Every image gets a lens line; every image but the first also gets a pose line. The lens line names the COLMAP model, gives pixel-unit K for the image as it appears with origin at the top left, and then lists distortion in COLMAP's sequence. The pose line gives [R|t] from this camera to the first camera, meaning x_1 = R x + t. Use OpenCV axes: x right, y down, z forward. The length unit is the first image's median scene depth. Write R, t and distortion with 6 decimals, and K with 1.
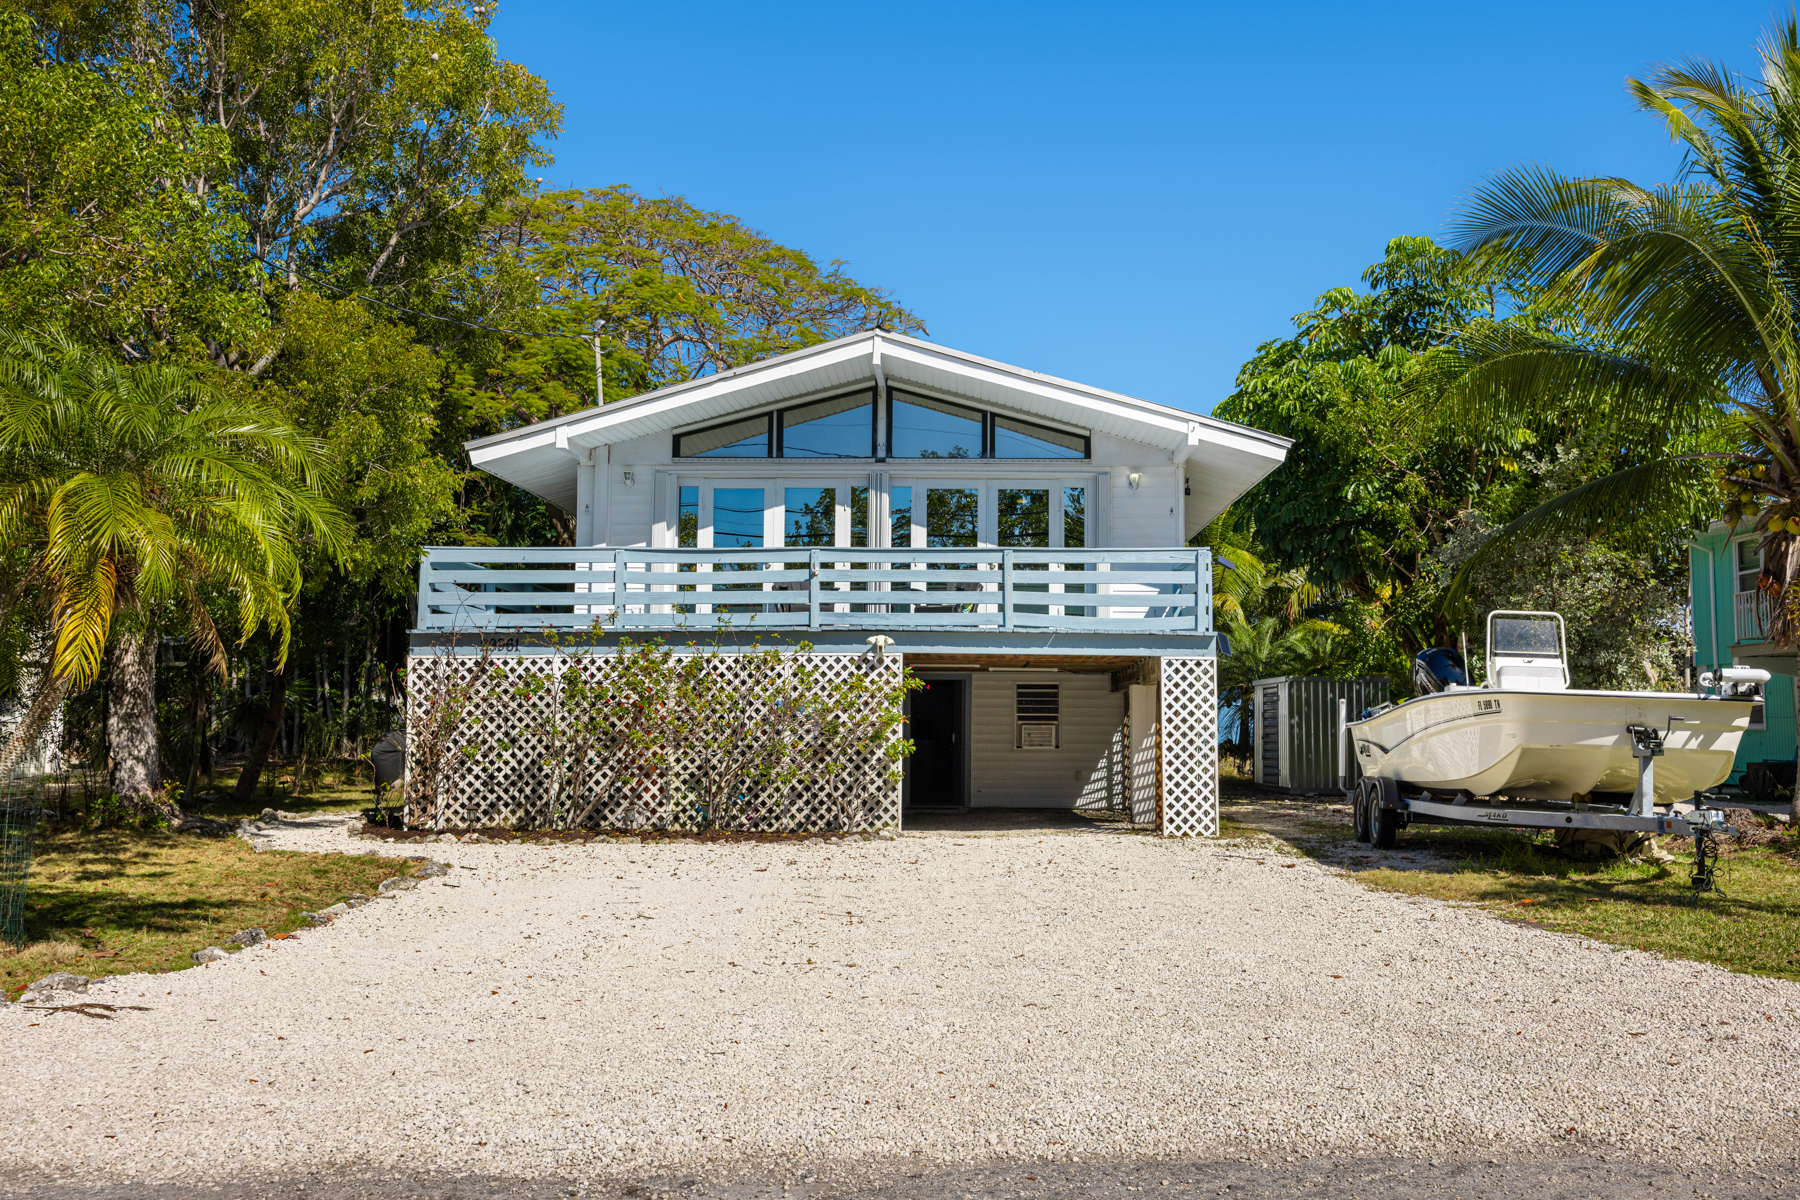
lens RADIAL K [[1475.8, 0, 923.9], [0, 1475.8, 619.7], [0, 0, 1]] dist [-0.002317, -0.000978]
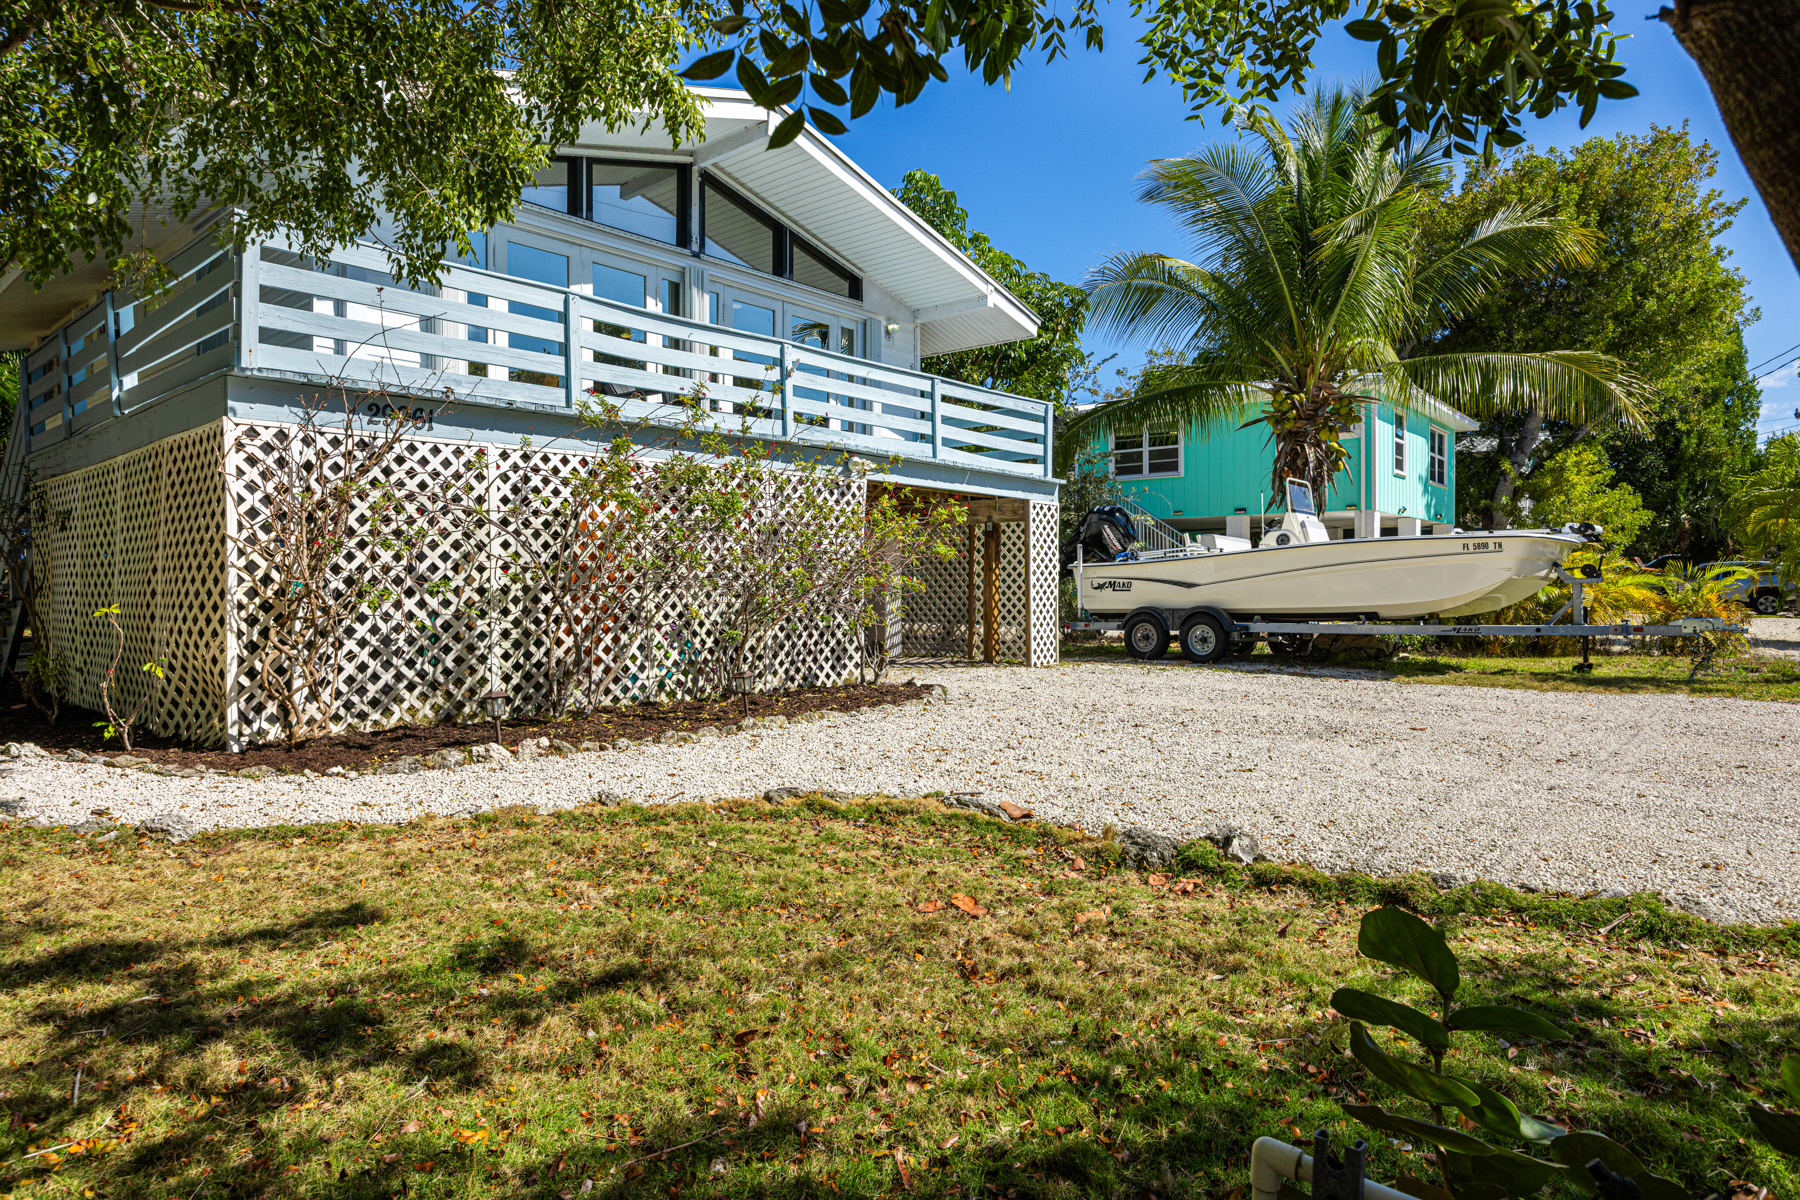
lens RADIAL K [[1040.2, 0, 885.9], [0, 1040.2, 597.4], [0, 0, 1]] dist [-0.008009, 0.002311]
pose [[0.645730, -0.015277, 0.763413, -0.480476], [-0.052768, 0.996517, 0.064576, 0.051898], [-0.761740, -0.081983, 0.642675, 0.584881]]
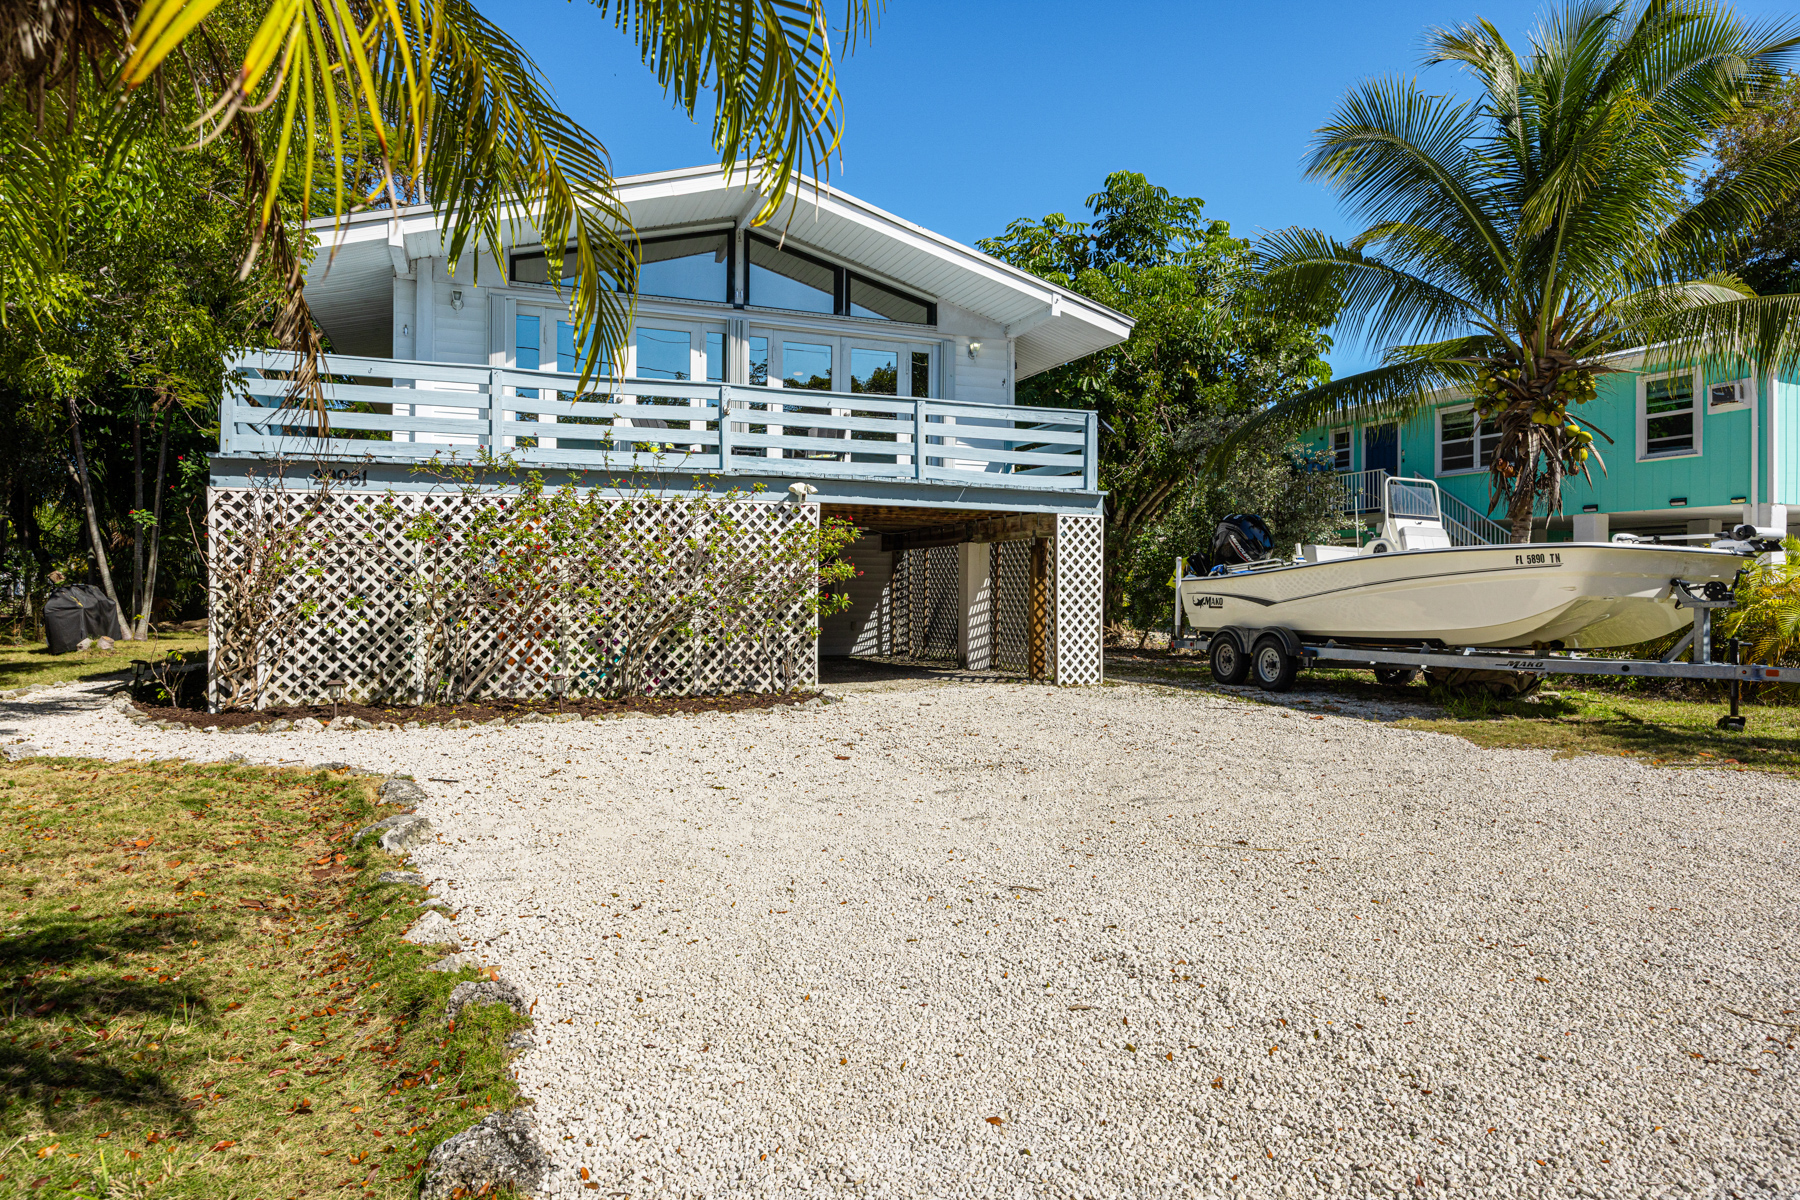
lens RADIAL K [[1040.2, 0, 882.9], [0, 1040.2, 598.1], [0, 0, 1]] dist [-0.008009, 0.002311]
pose [[0.924821, -0.004078, 0.380381, -0.230548], [-0.028491, 0.996391, 0.079953, 0.029006], [-0.379334, -0.084780, 0.921367, 0.363556]]
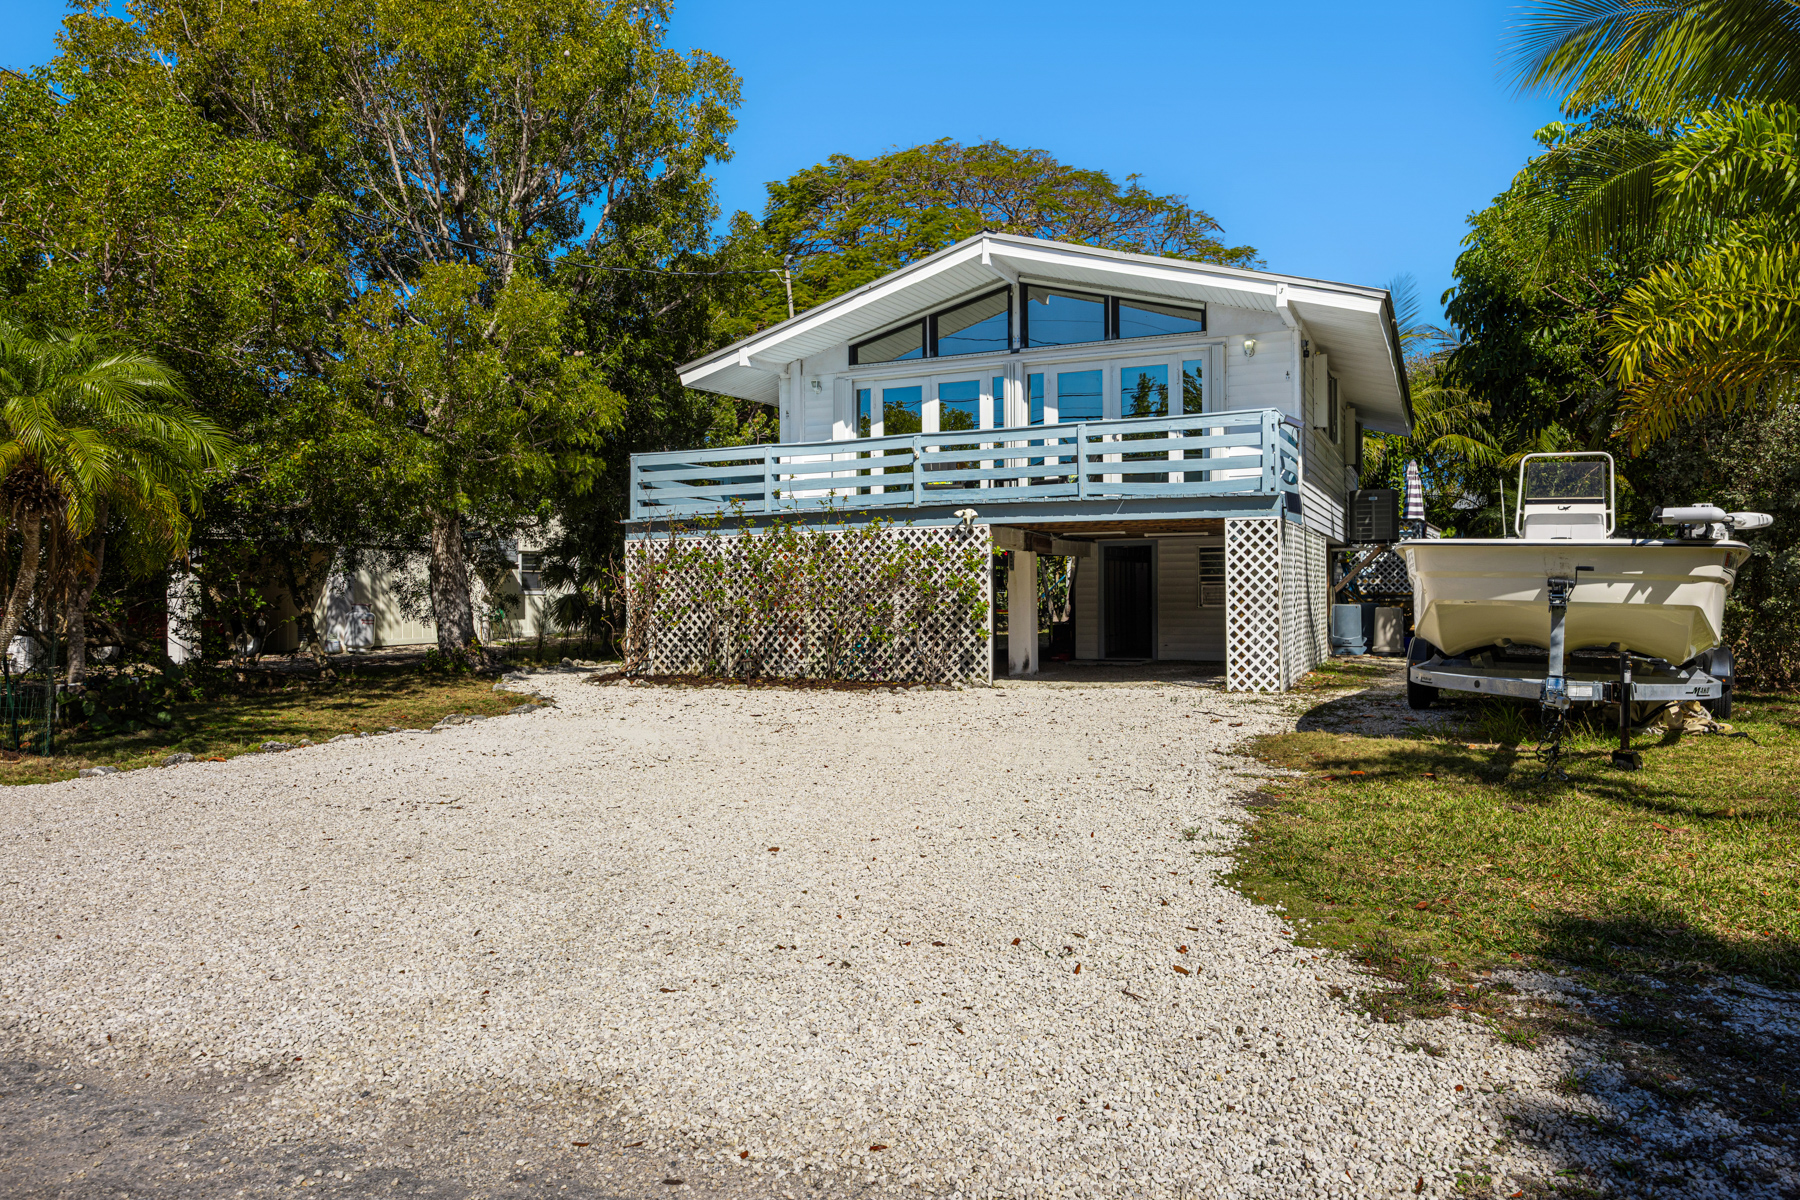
lens RADIAL K [[1196.2, 0, 898.7], [0, 1196.2, 598.9], [0, 0, 1]] dist [0.002001, 0.003504]
pose [[0.918688, -0.012691, -0.394781, 0.278717], [0.044647, 0.996414, 0.071867, 0.010966], [0.392454, -0.083650, 0.915960, 0.138565]]
